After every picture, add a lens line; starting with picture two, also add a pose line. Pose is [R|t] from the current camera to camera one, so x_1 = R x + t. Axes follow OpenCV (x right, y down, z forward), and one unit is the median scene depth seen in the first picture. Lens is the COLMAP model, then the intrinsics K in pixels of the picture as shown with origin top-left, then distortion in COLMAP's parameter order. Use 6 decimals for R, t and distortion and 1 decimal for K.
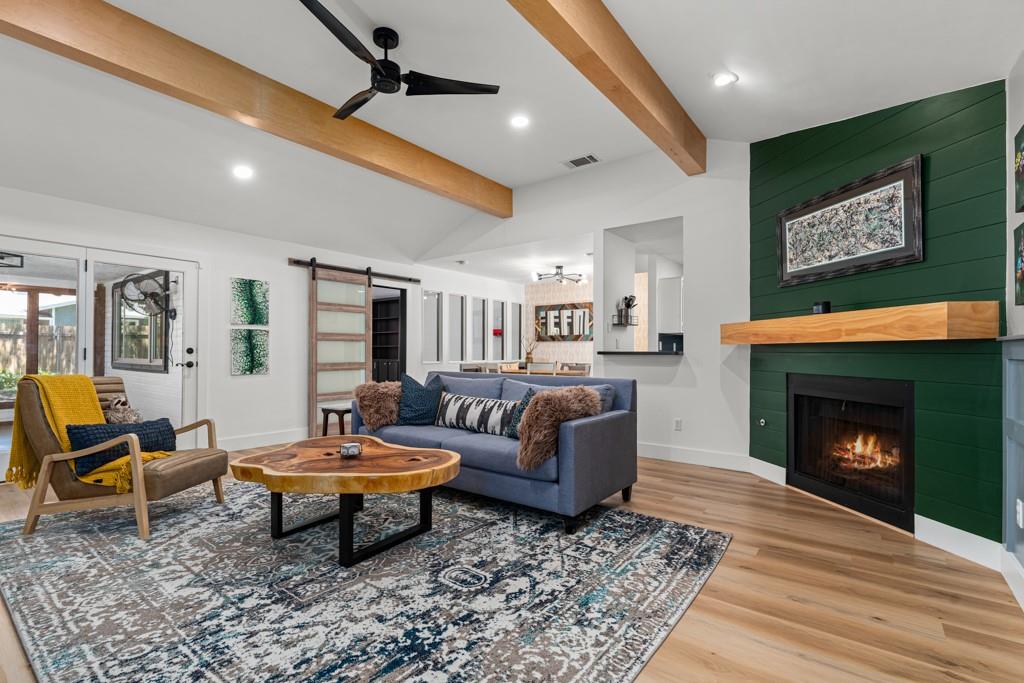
lens RADIAL K [[464.8, 0, 516.6], [0, 464.8, 350.1], [0, 0, 1]] dist [-0.002618, 0.000035]
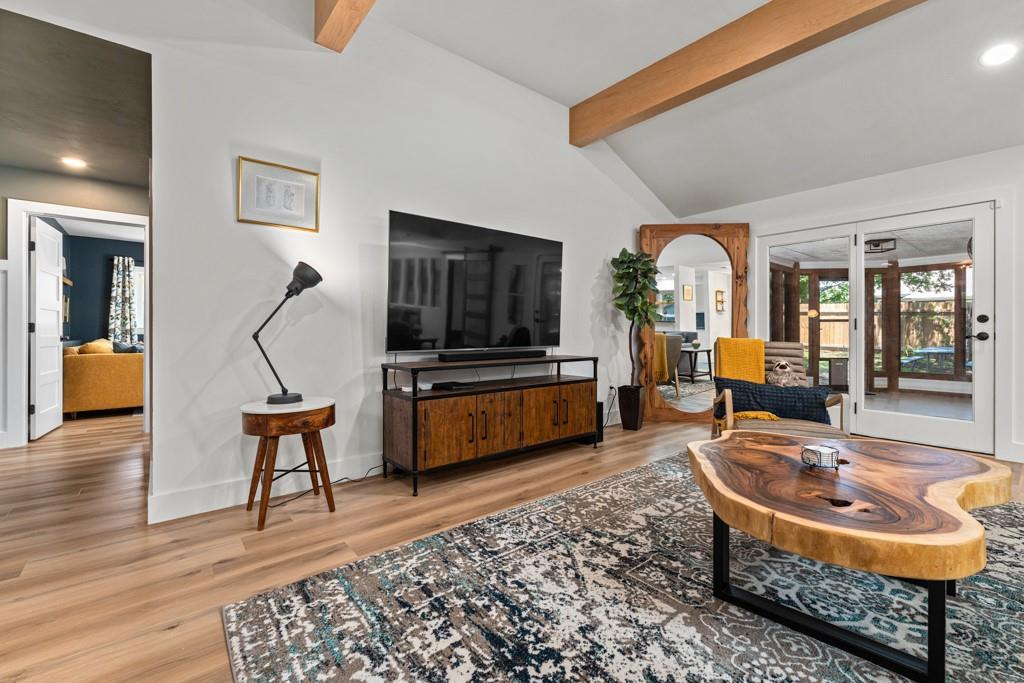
lens RADIAL K [[439.8, 0, 506.9], [0, 439.8, 337.3], [0, 0, 1]] dist [0.001009, -0.000406]
pose [[-0.242361, 0.007338, -0.970158, 0.321672], [0.003099, 0.999972, 0.006789, 0.042461], [0.970181, -0.001361, -0.242377, 0.698934]]
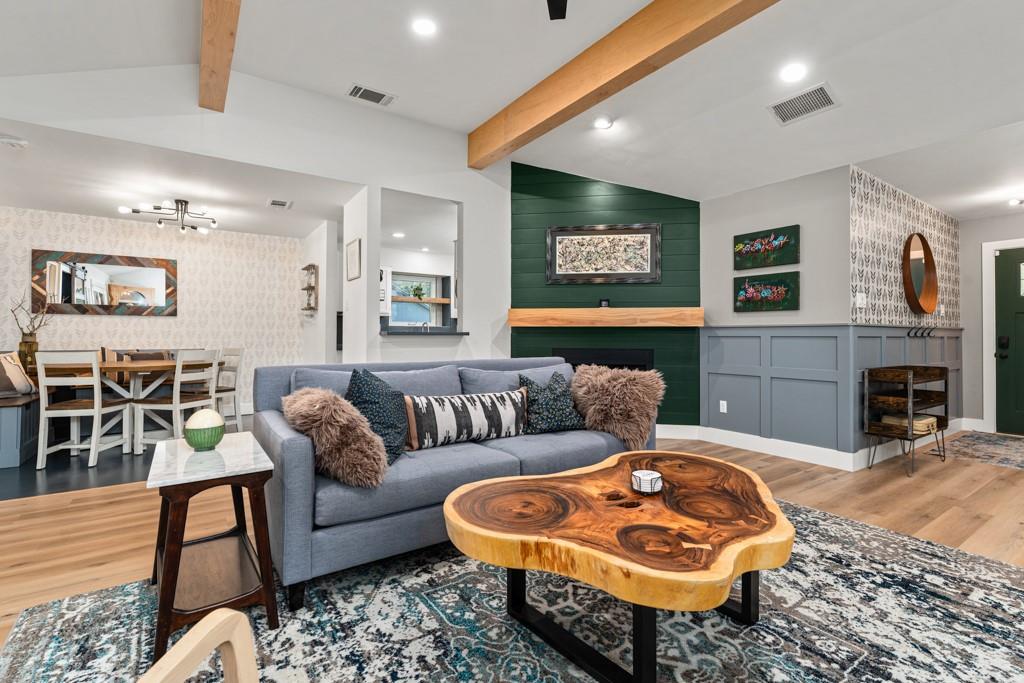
lens RADIAL K [[464.8, 0, 511.5], [0, 464.8, 327.5], [0, 0, 1]] dist [-0.002618, 0.000035]
pose [[0.321384, 0.015952, 0.946814, -0.984289], [-0.004898, 0.999873, -0.015183, 0.012928], [-0.946936, 0.000242, 0.321422, 0.932059]]
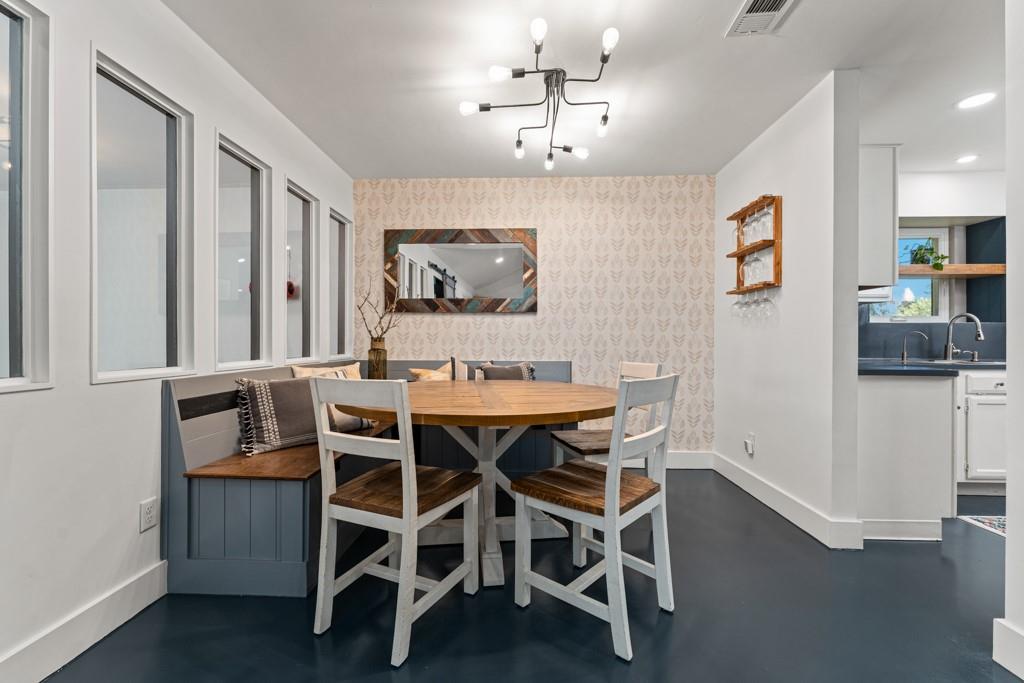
lens RADIAL K [[419.6, 0, 514.4], [0, 419.6, 340.1], [0, 0, 1]] dist [-0.000371, 0.000001]
pose [[0.821749, 0.001358, 0.569848, -0.271416], [-0.005688, 0.999967, 0.005820, 0.014533], [-0.569821, -0.008024, 0.821729, 2.024318]]
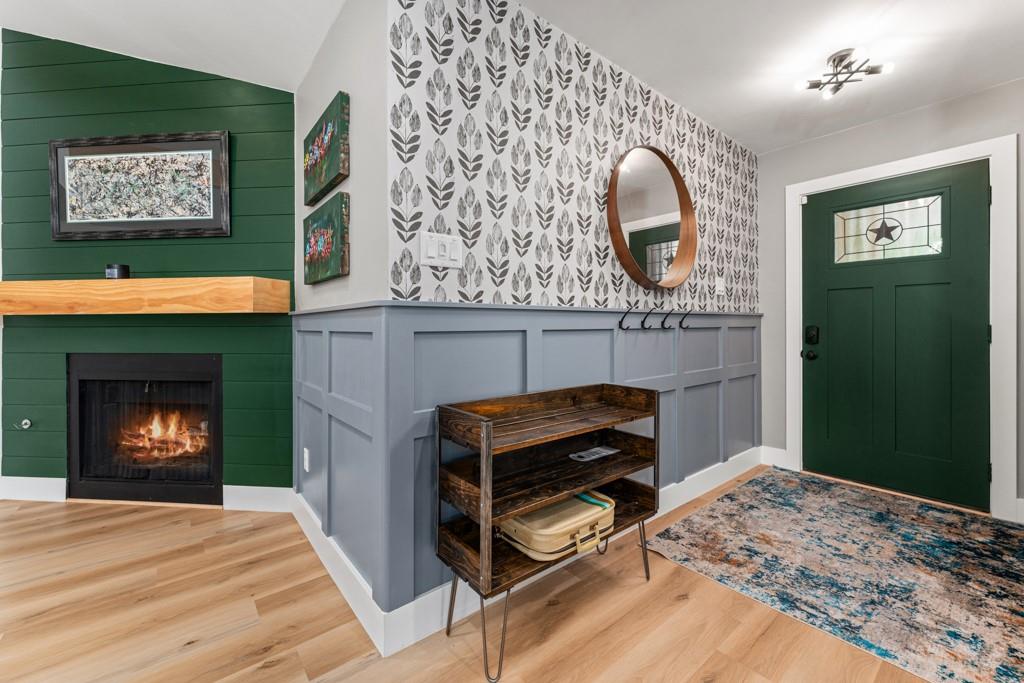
lens RADIAL K [[419.6, 0, 506.6], [0, 419.6, 323.9], [0, 0, 1]] dist [-0.000371, 0.000001]
pose [[0.247981, 0.000376, 0.968765, 0.126129], [0.003262, 0.999994, -0.001223, 0.004205], [-0.968759, 0.003463, 0.247979, 0.173220]]
